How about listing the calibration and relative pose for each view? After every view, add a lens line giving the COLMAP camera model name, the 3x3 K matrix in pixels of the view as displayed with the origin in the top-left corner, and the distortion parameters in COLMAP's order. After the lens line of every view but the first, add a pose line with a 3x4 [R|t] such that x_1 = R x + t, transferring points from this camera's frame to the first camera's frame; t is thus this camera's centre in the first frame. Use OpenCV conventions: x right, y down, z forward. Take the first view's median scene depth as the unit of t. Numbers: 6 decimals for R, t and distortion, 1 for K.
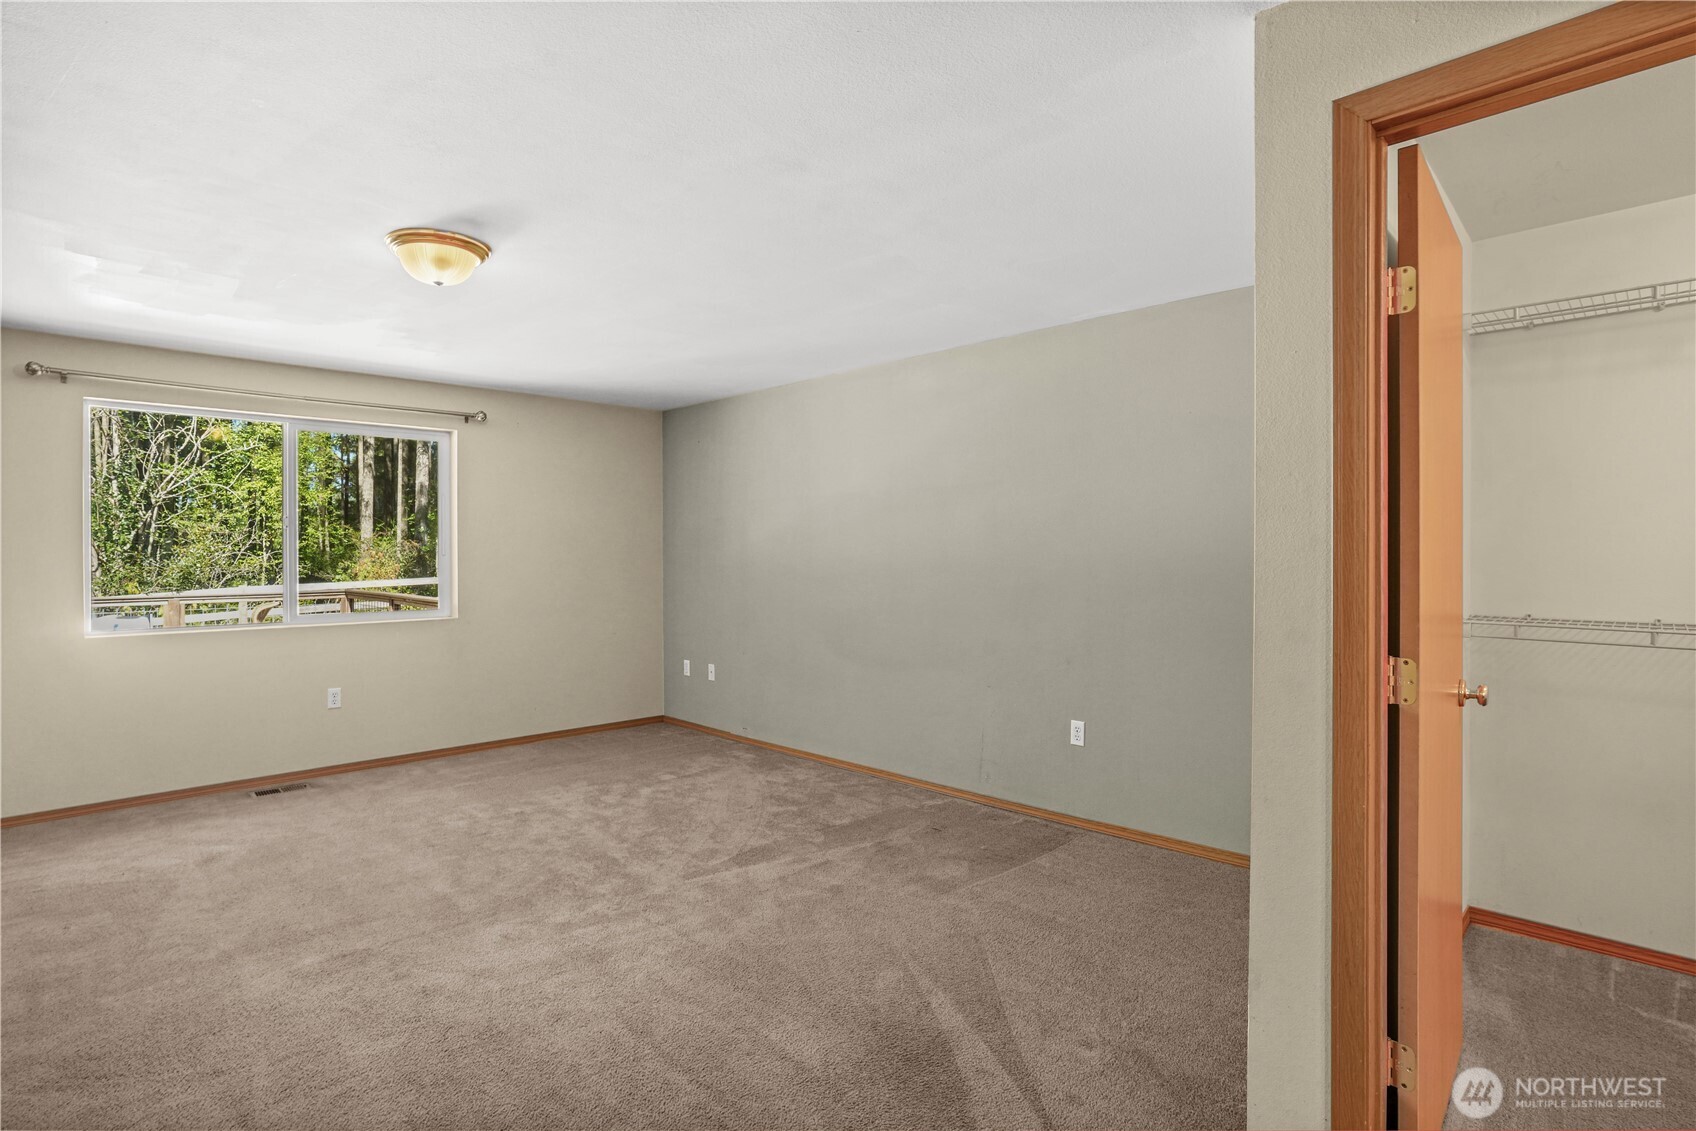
lens RADIAL K [[825.2, 0, 844.1], [0, 825.2, 561.2], [0, 0, 1]] dist [-0.084067, 0.038565]
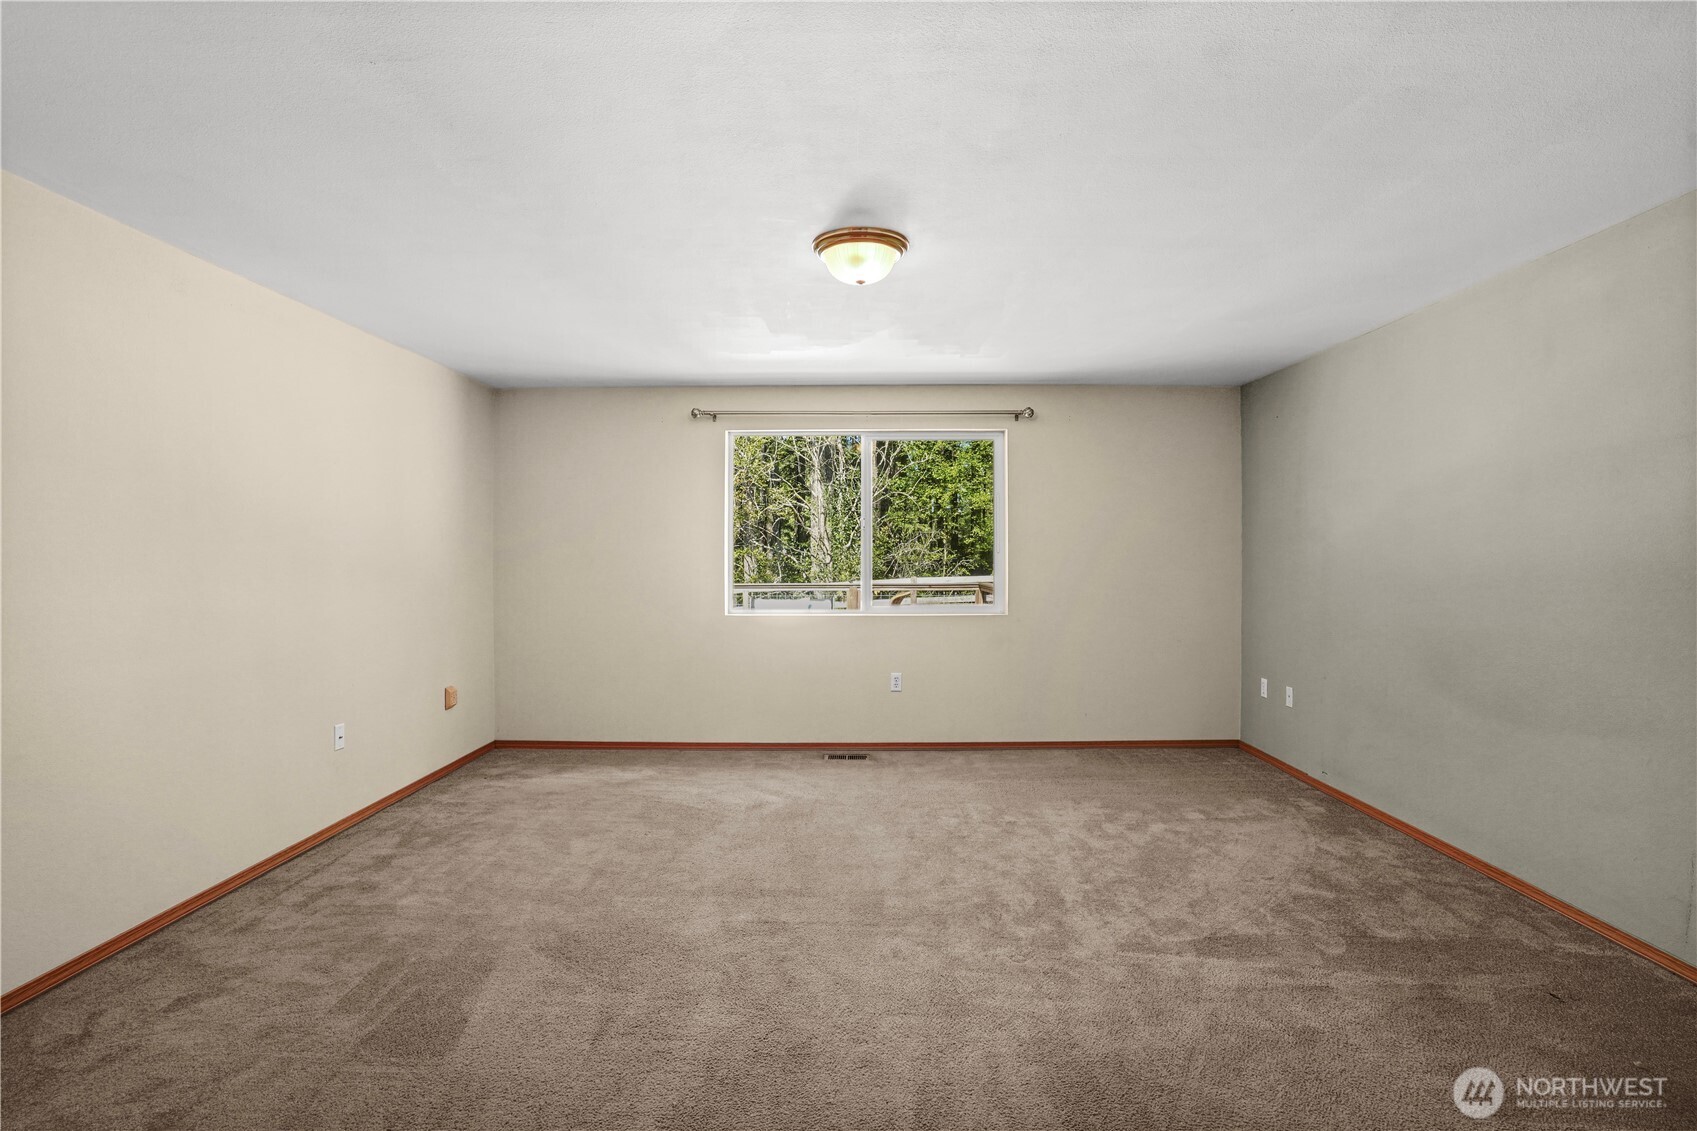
lens RADIAL K [[825.7, 0, 844.6], [0, 825.7, 561.2], [0, 0, 1]] dist [-0.084067, 0.038565]
pose [[0.705723, 0.010417, -0.708412, 0.140076], [-0.007651, 0.999946, 0.007083, -0.003291], [0.708447, 0.000421, 0.705764, 0.179340]]
